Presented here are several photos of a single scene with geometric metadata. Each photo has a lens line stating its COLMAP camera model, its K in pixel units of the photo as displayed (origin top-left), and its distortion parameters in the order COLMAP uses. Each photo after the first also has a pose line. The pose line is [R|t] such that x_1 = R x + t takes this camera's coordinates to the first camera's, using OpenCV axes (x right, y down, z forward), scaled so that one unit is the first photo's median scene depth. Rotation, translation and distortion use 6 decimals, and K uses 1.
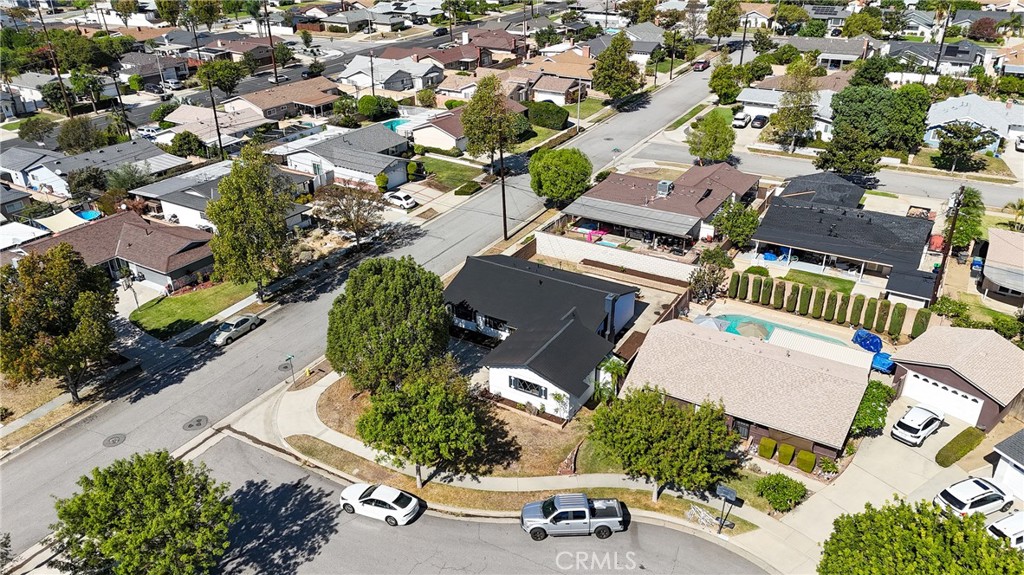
lens RADIAL K [[749.0, 0, 516.0], [0, 749.0, 288.7], [0, 0, 1]] dist [0.063044, -0.051798]
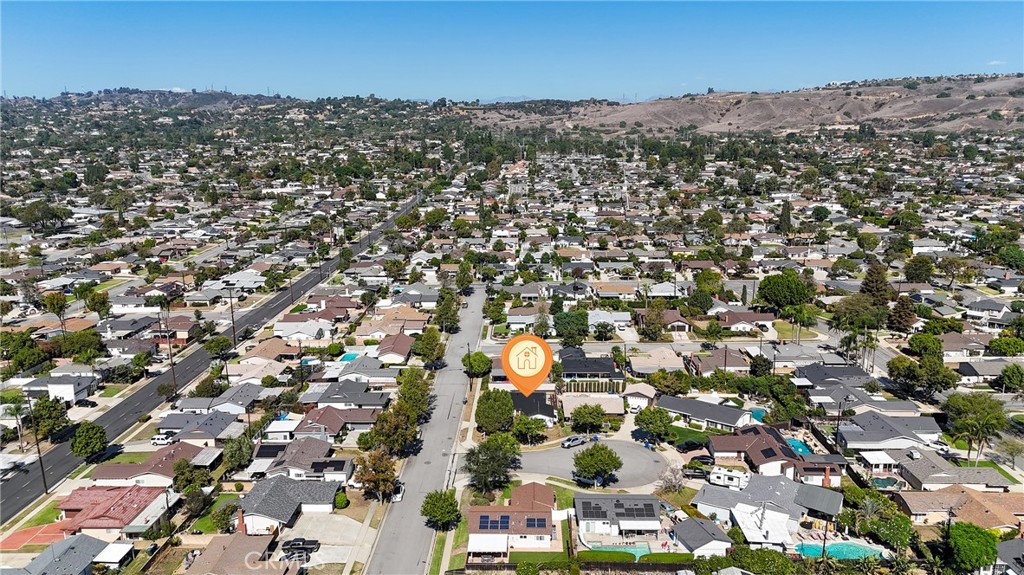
lens RADIAL K [[749.0, 0, 516.0], [0, 749.0, 288.7], [0, 0, 1]] dist [0.063044, -0.051798]
pose [[0.864856, -0.098996, 0.492162, -0.745854], [0.227291, 0.951343, -0.208051, 0.111818], [-0.447618, 0.291798, 0.845276, -0.867179]]
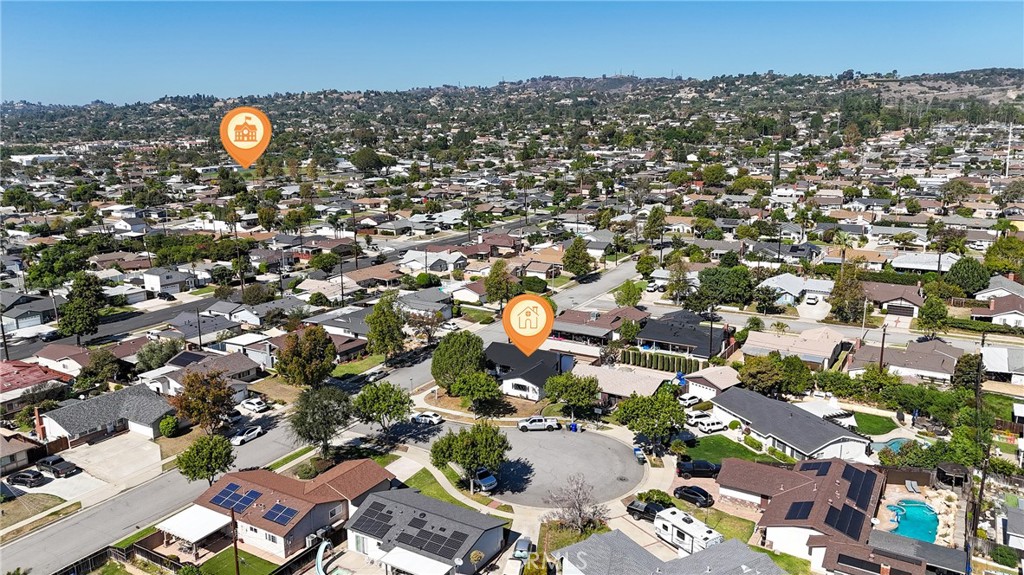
lens RADIAL K [[749.0, 0, 516.0], [0, 749.0, 288.7], [0, 0, 1]] dist [0.063044, -0.051798]
pose [[0.999993, 0.002163, 0.003204, -0.002546], [-0.001289, 0.967943, -0.251165, 0.189217], [-0.003644, 0.251159, 0.967939, -0.576405]]
